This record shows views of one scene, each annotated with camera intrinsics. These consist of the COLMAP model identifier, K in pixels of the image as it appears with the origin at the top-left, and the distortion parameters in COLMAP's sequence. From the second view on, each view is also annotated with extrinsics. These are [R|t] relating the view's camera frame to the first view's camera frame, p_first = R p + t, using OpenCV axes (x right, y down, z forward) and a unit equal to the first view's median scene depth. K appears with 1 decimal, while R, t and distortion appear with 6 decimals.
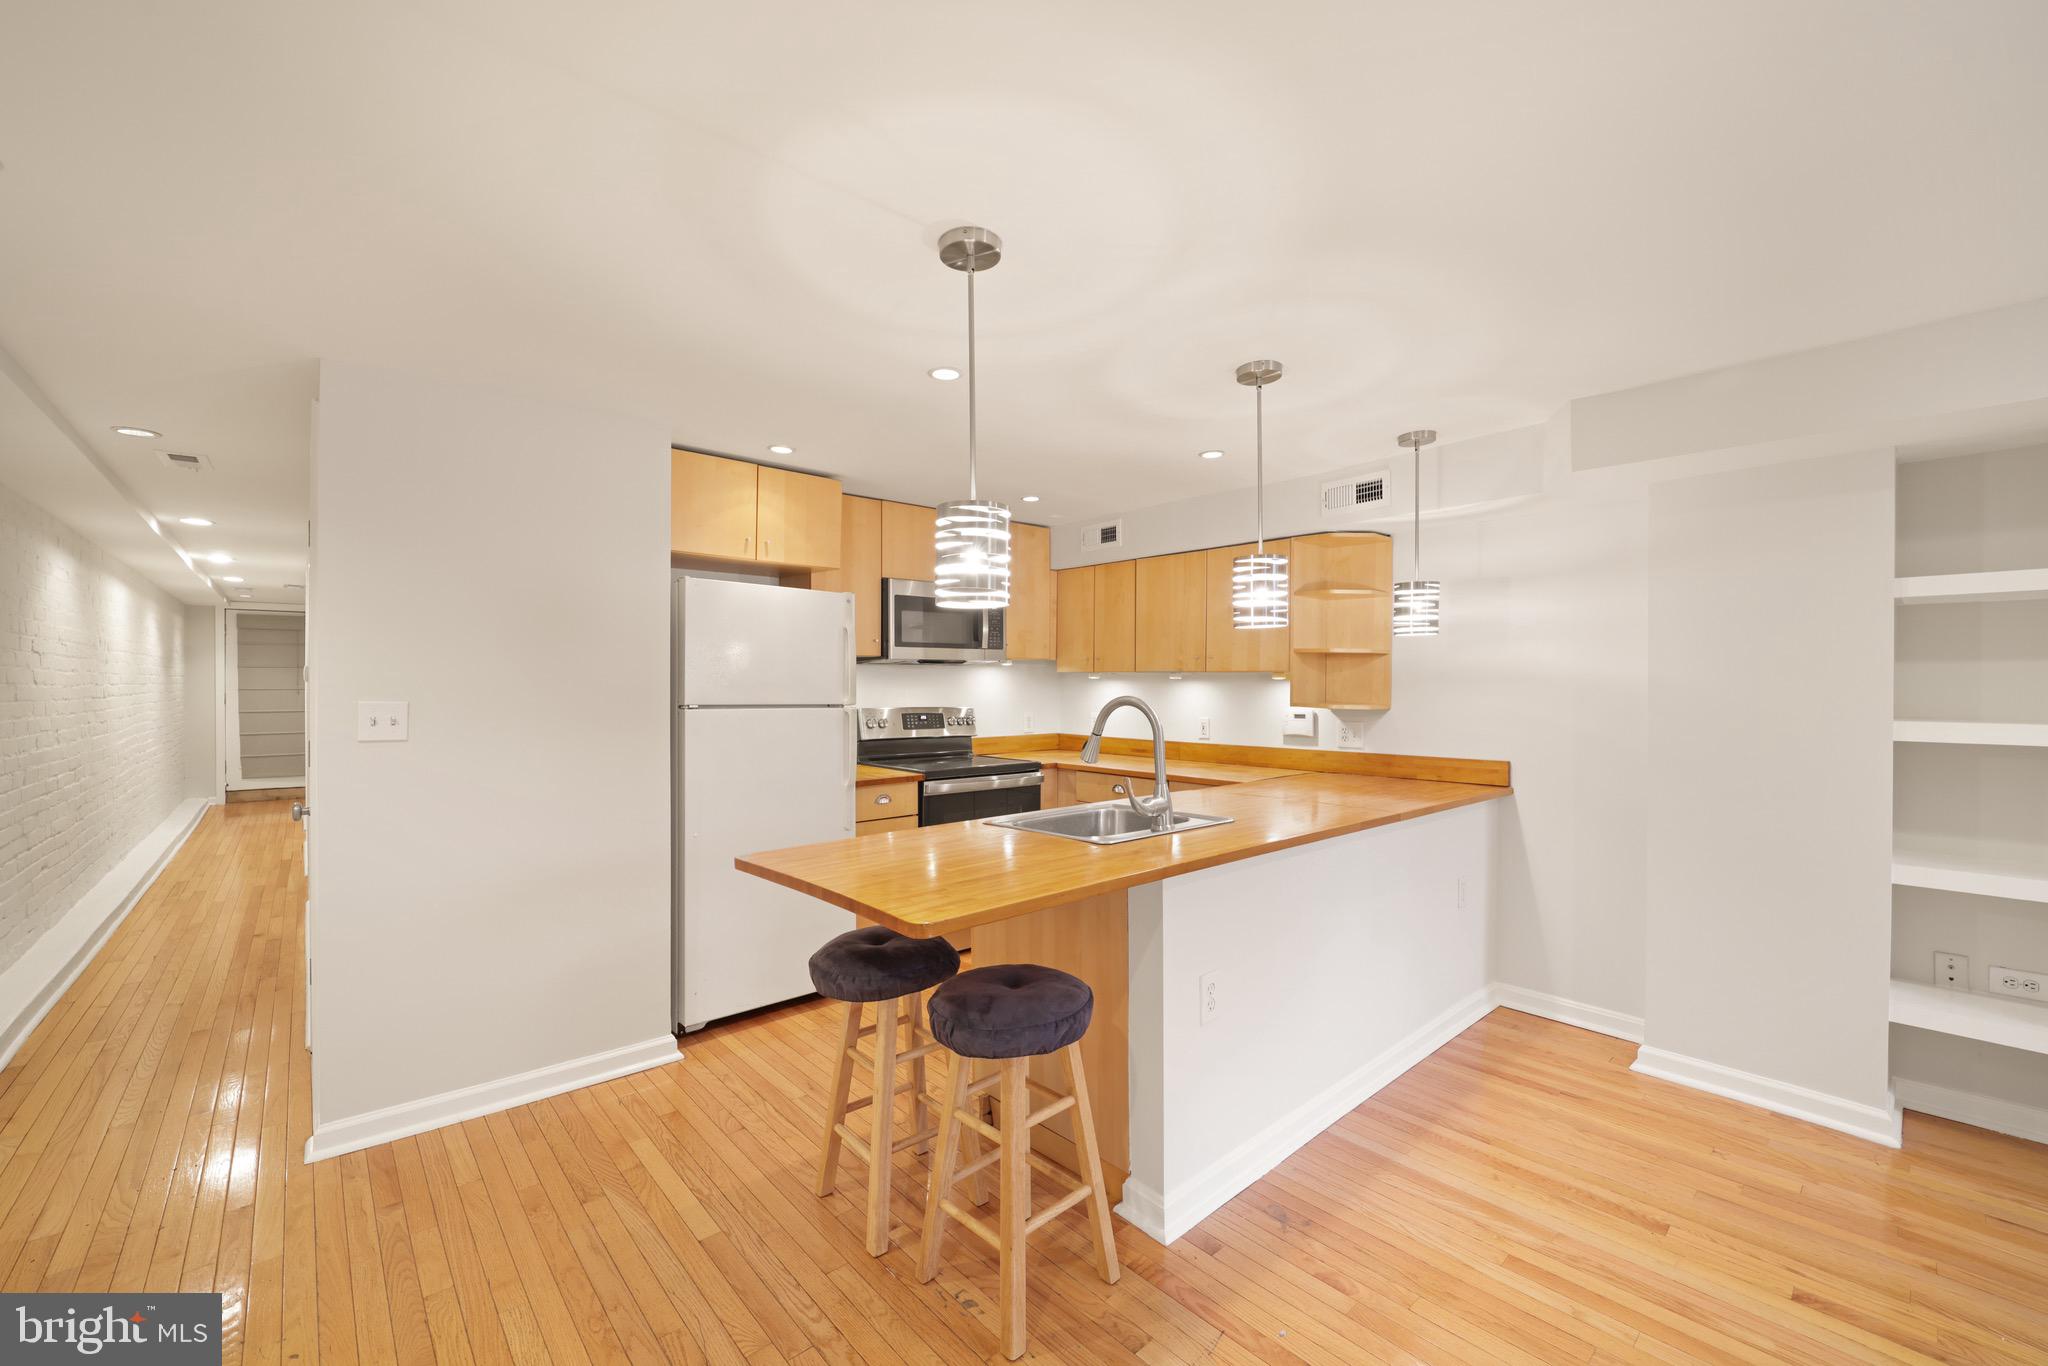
lens RADIAL K [[823.3, 0, 1029.9], [0, 823.3, 680.8], [0, 0, 1]] dist [-0.008155, -0.004183]
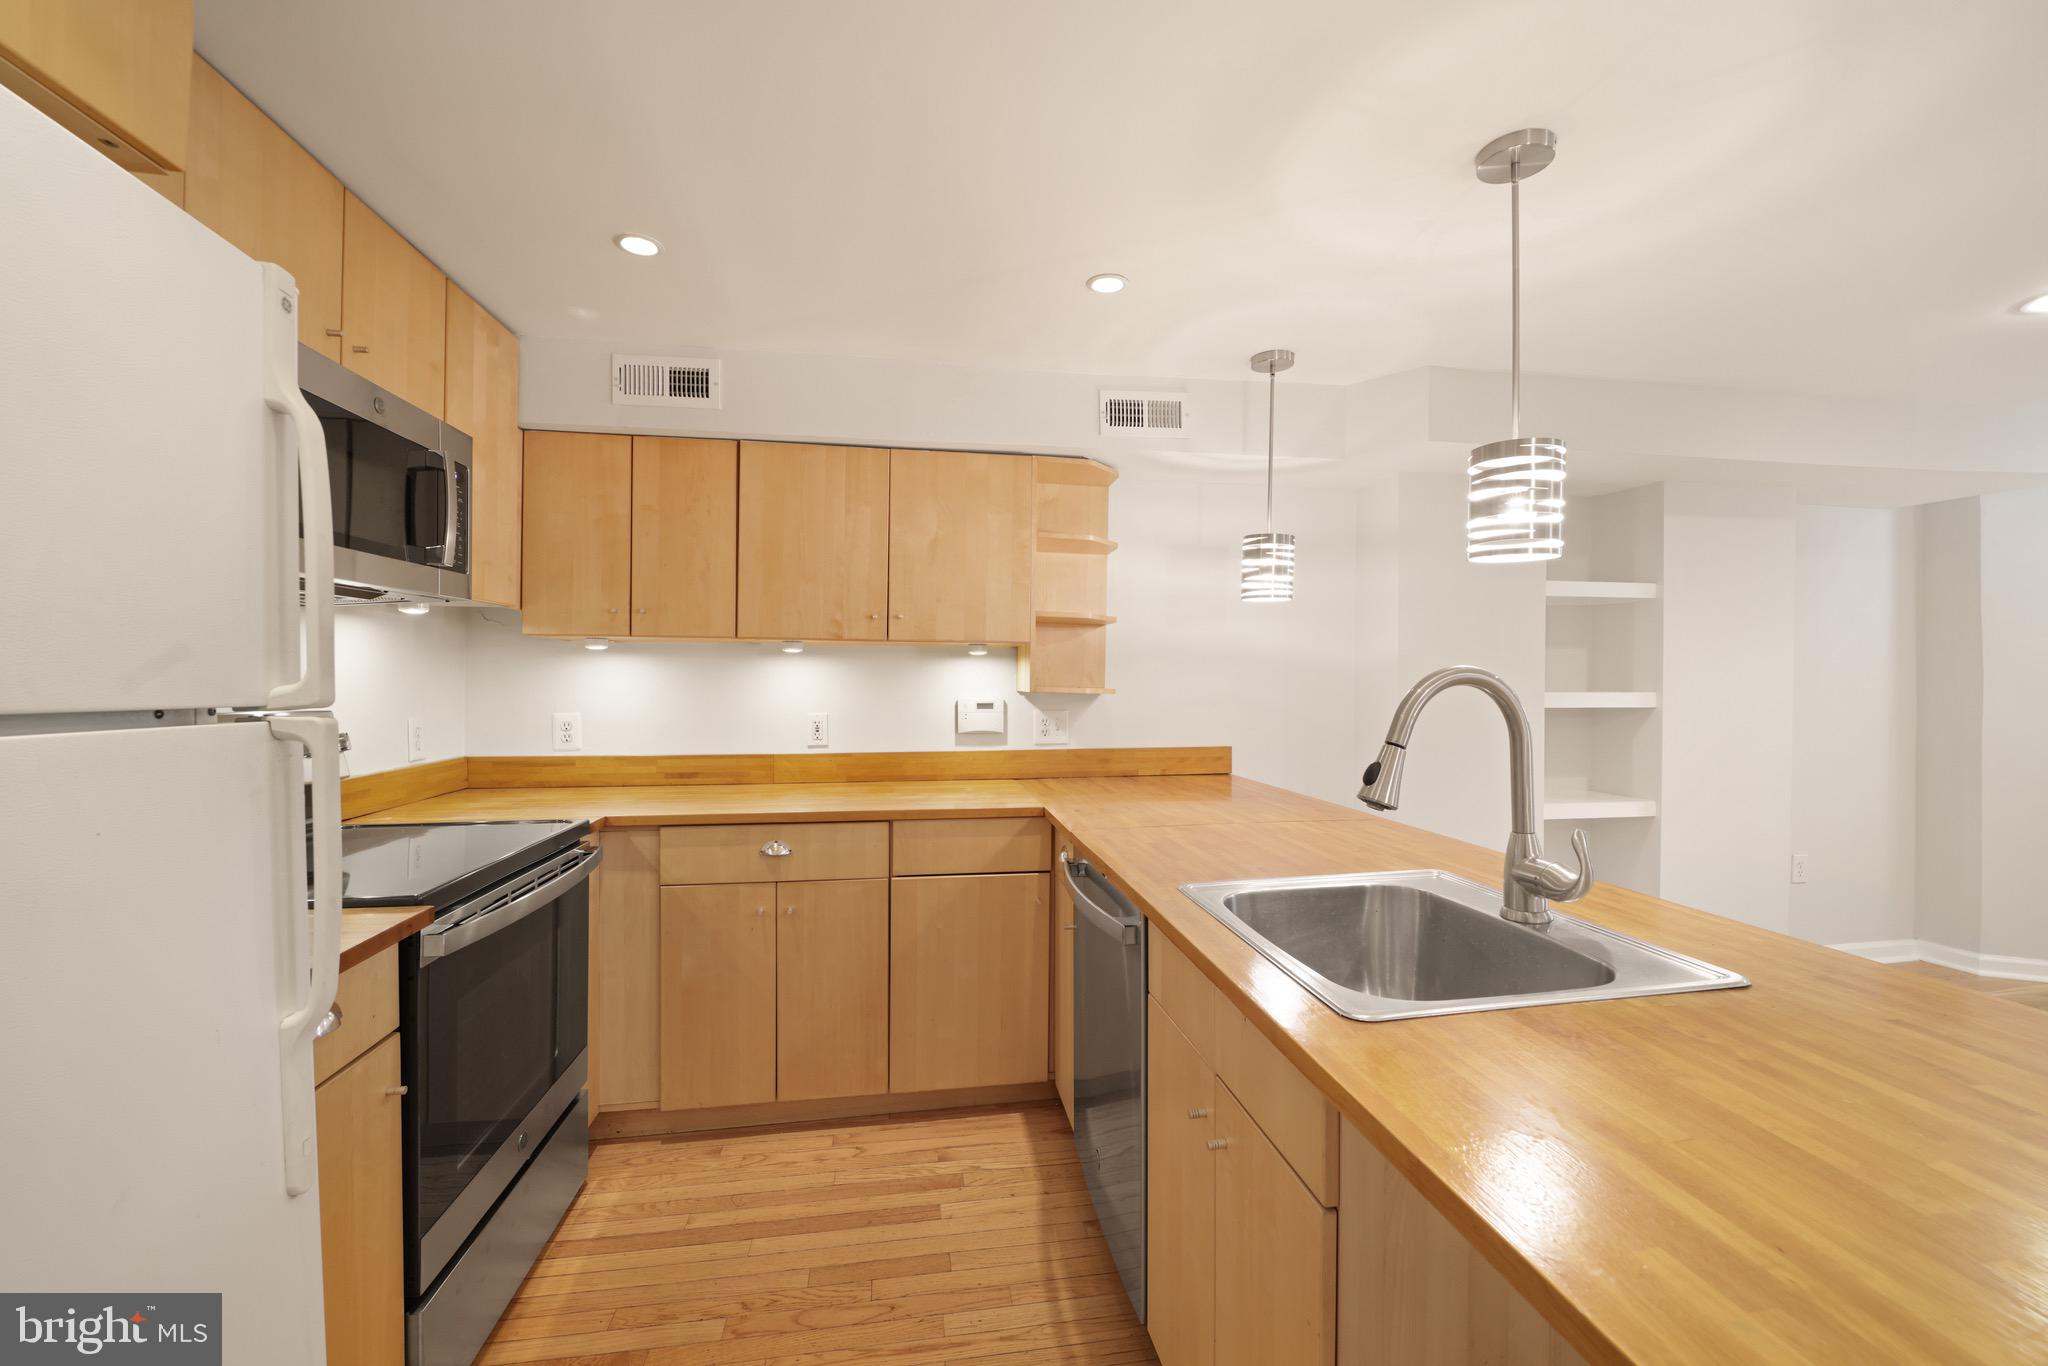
lens RADIAL K [[823.3, 0, 1030.4], [0, 823.3, 678.3], [0, 0, 1]] dist [-0.008155, -0.004183]
pose [[0.540715, -0.001388, 0.841205, -0.281154], [-0.005600, 0.999971, 0.005249, 0.015542], [-0.841187, -0.007550, 0.540692, 0.607146]]
